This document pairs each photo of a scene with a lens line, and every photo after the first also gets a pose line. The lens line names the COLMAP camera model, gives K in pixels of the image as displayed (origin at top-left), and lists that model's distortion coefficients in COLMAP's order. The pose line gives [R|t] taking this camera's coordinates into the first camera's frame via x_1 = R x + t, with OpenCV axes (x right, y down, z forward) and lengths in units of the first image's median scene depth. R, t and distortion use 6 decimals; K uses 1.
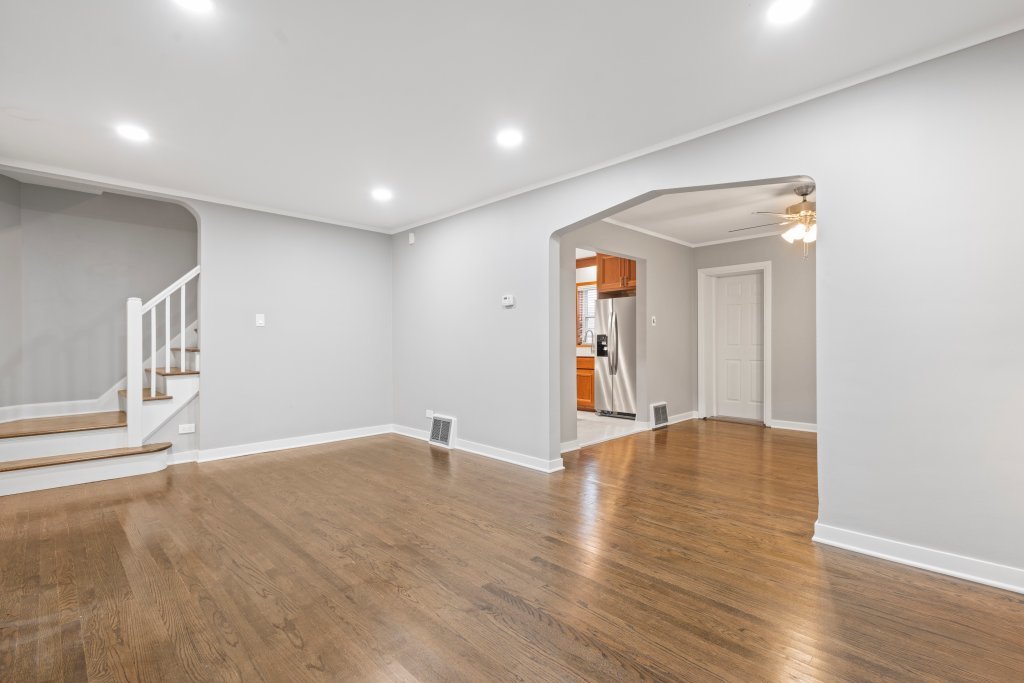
lens RADIAL K [[481.1, 0, 523.2], [0, 481.1, 344.3], [0, 0, 1]] dist [0.003721, 0.000211]
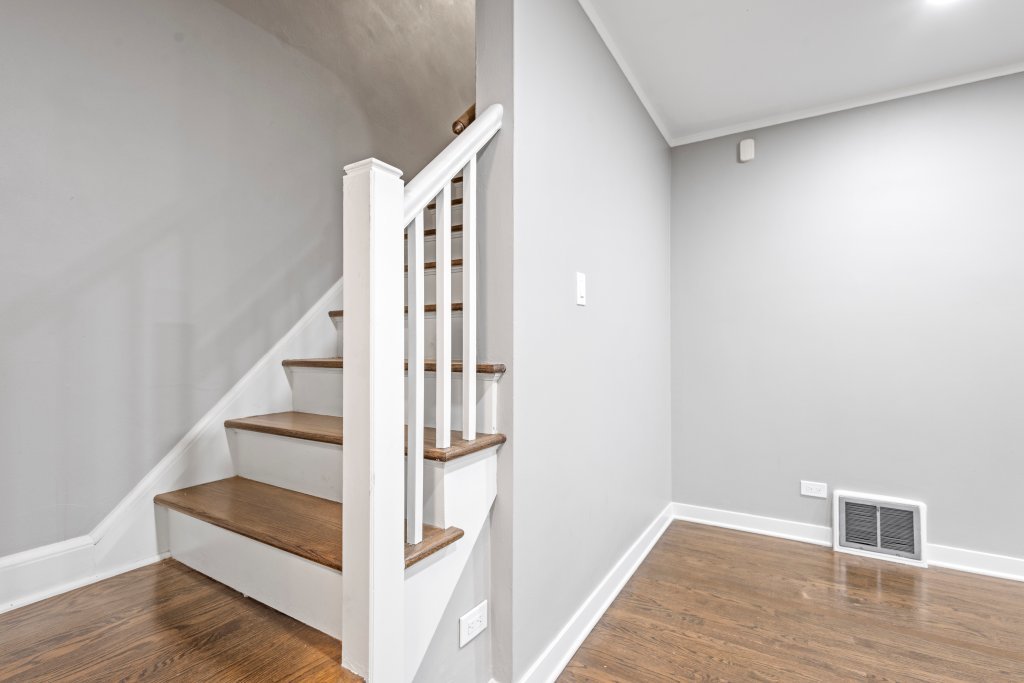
lens RADIAL K [[470.6, 0, 511.6], [0, 470.6, 349.0], [0, 0, 1]] dist [0.000678, -0.000464]
pose [[0.972321, 0.005798, 0.233576, -0.671980], [-0.003916, 0.999956, -0.008519, 0.001522], [-0.233615, 0.007369, 0.972301, 0.634478]]
